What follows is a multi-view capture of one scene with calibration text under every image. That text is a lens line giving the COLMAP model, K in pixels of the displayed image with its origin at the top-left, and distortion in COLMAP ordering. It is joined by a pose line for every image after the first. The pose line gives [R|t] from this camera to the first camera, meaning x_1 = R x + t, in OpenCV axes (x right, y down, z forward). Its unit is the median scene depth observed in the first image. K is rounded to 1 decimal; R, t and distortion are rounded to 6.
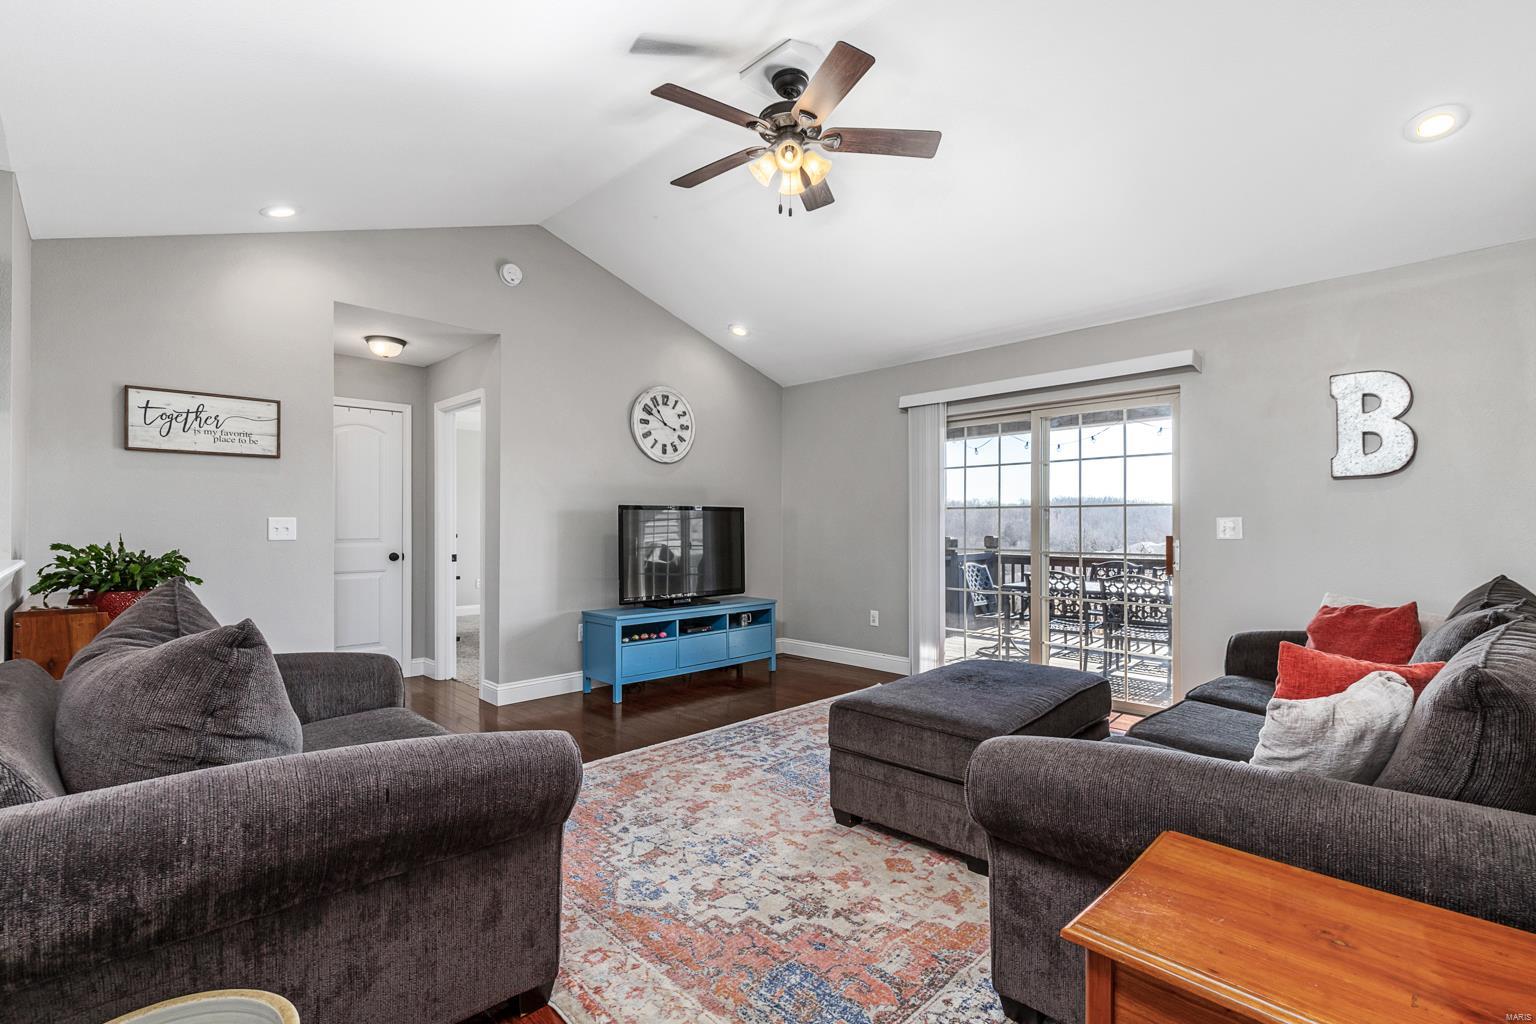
lens RADIAL K [[694.9, 0, 786.8], [0, 694.9, 524.4], [0, 0, 1]] dist [0.002966, -0.000156]
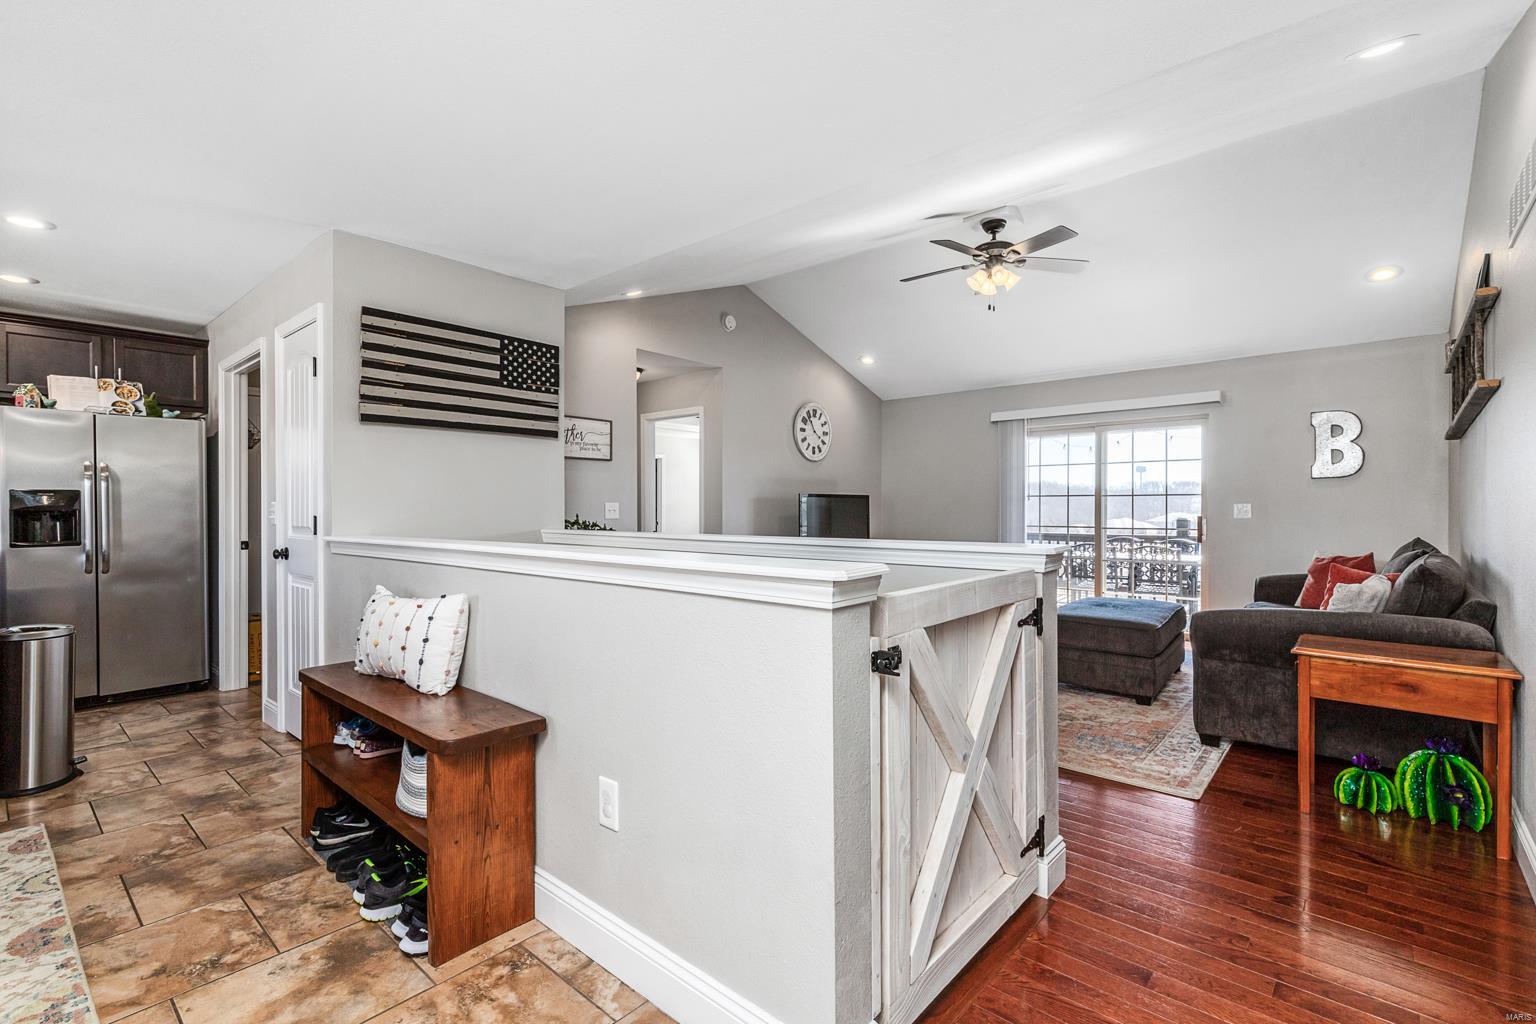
lens RADIAL K [[694.9, 0, 773.5], [0, 694.9, 512.9], [0, 0, 1]] dist [0.002966, -0.000156]
pose [[0.997408, 0.000822, 0.071945, -0.505794], [-0.001299, 0.999977, 0.006584, 0.000829], [-0.071937, -0.006660, 0.997387, -0.444216]]
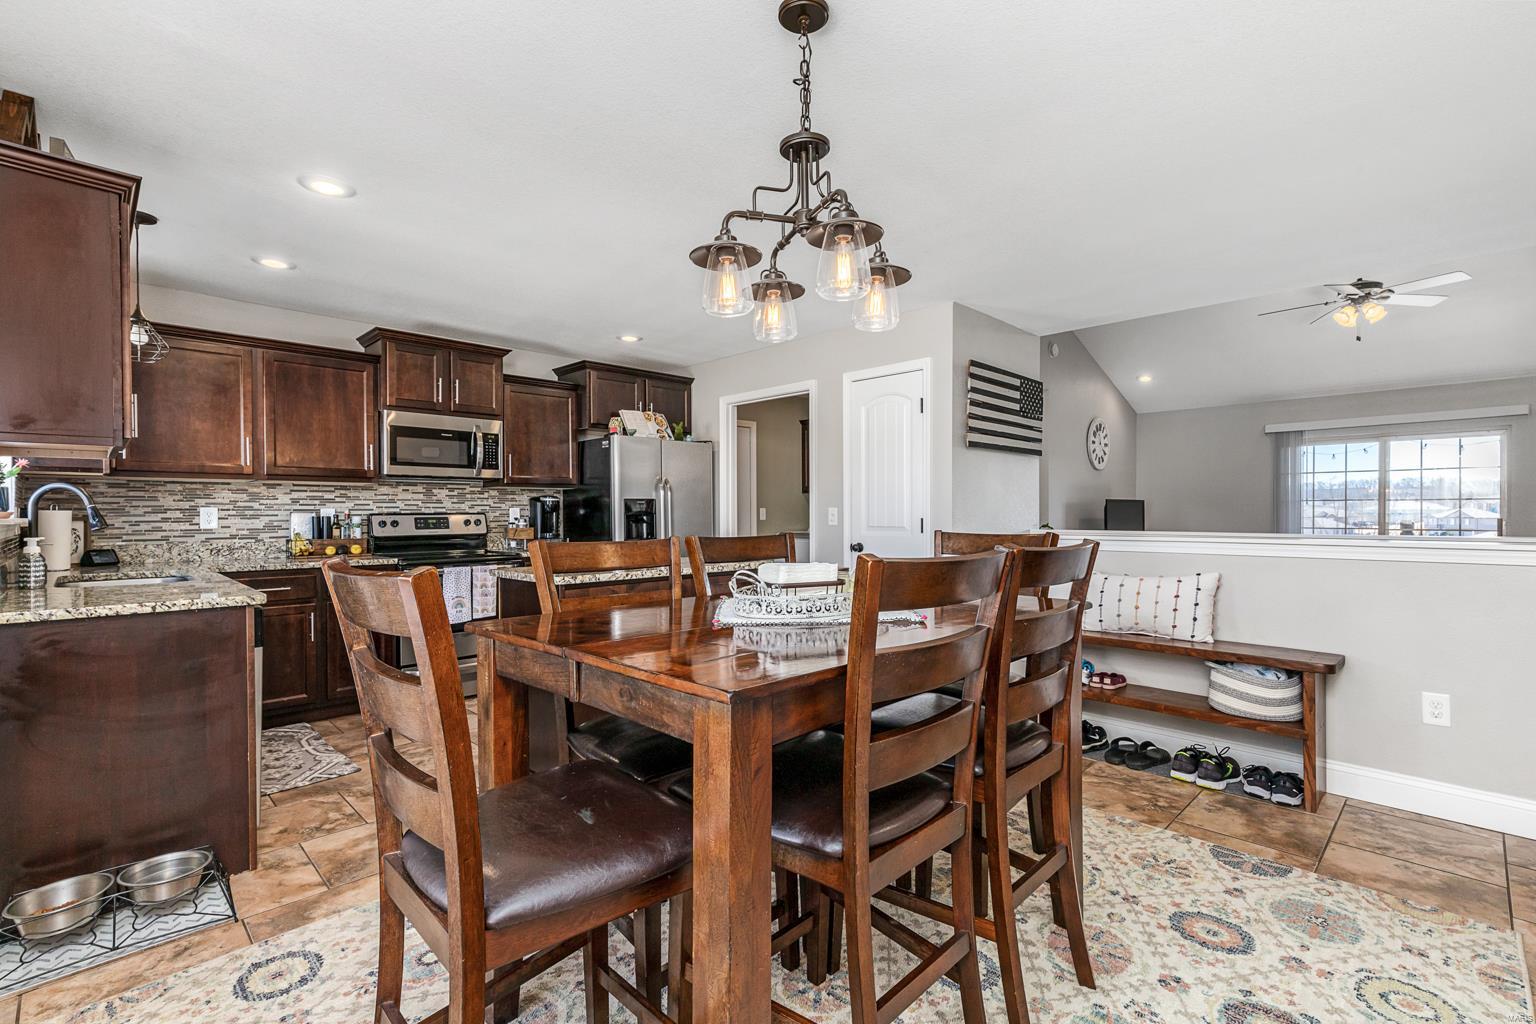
lens RADIAL K [[694.9, 0, 764.8], [0, 694.9, 514.3], [0, 0, 1]] dist [0.002966, -0.000156]
pose [[0.999946, 0.000203, -0.010385, -1.261596], [-0.000171, 0.999995, 0.003107, 0.000504], [0.010385, -0.003105, 0.999941, -0.684767]]
